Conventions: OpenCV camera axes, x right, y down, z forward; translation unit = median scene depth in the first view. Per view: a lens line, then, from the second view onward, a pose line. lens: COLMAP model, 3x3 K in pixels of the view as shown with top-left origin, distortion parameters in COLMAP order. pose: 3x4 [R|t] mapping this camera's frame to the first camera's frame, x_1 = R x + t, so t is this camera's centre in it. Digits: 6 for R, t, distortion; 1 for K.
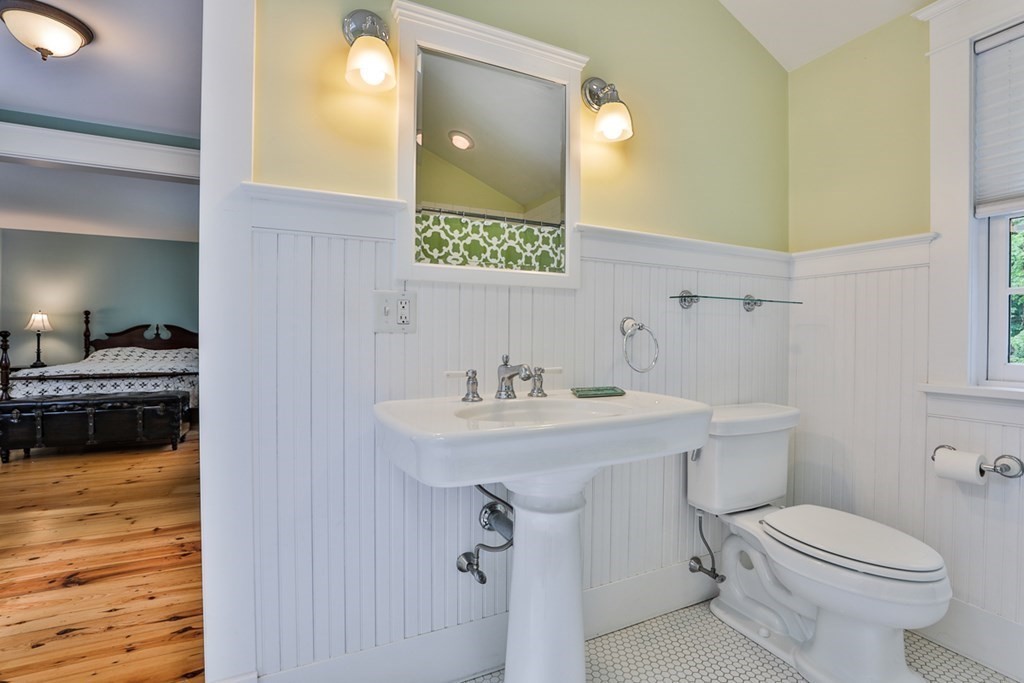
lens RADIAL K [[480.2, 0, 512.0], [0, 480.2, 341.5], [0, 0, 1]] dist [0.000090, 0.000133]
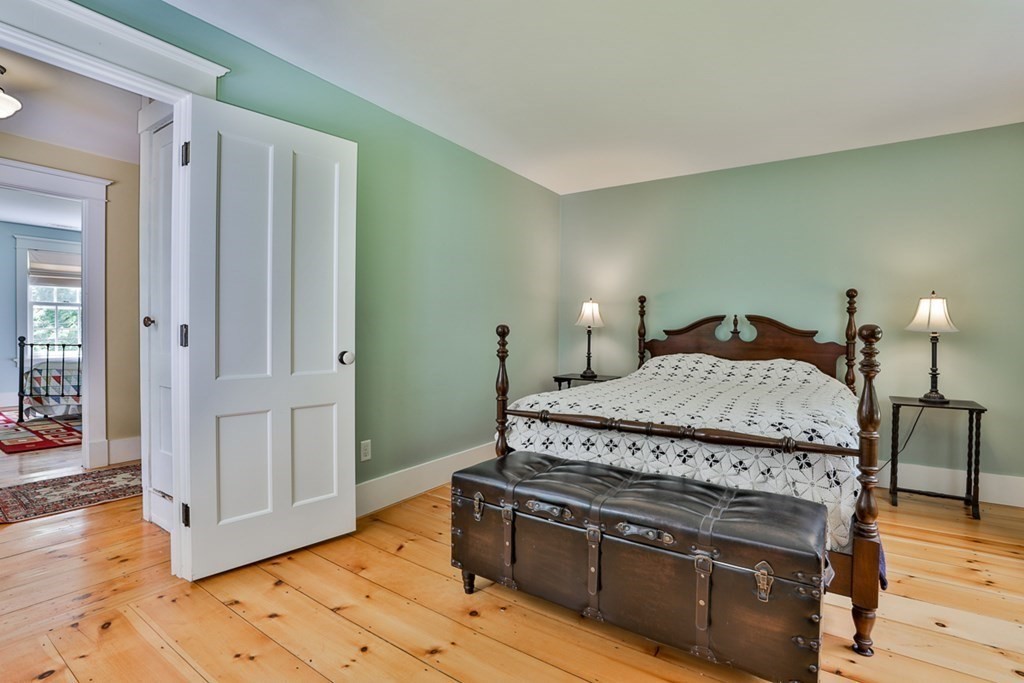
lens RADIAL K [[472.2, 0, 514.6], [0, 472.2, 338.0], [0, 0, 1]] dist [-0.044306, 0.011405]
pose [[0.493234, 0.014731, -0.869772, -0.429802], [-0.015914, 0.999842, 0.007910, -0.009464], [0.869751, 0.009940, 0.493391, 0.556810]]
